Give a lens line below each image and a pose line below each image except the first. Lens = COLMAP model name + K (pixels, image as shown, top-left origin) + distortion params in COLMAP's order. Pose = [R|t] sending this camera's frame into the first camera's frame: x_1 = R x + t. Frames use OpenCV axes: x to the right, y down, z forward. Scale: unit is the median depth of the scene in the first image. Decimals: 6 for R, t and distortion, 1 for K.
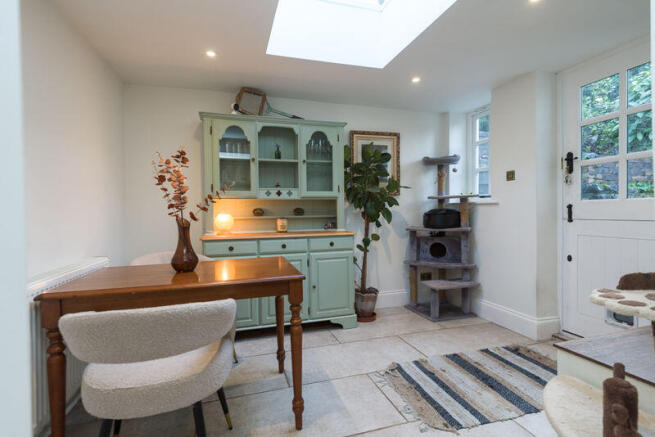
lens RADIAL K [[320.6, 0, 328.3], [0, 320.6, 216.8], [0, 0, 1]] dist [-0.002846, 0.000106]
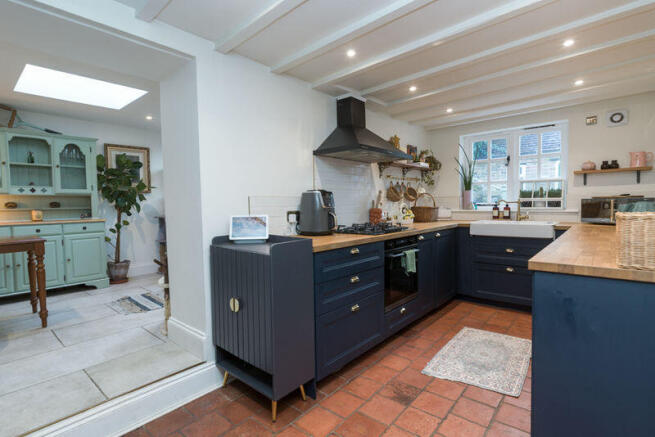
lens RADIAL K [[320.6, 0, 327.2], [0, 320.6, 217.7], [0, 0, 1]] dist [-0.002846, 0.000106]
pose [[0.849207, -0.022662, 0.527574, 0.159496], [0.013480, 0.999683, 0.021244, 0.023314], [-0.527888, -0.010929, 0.849244, -0.664923]]
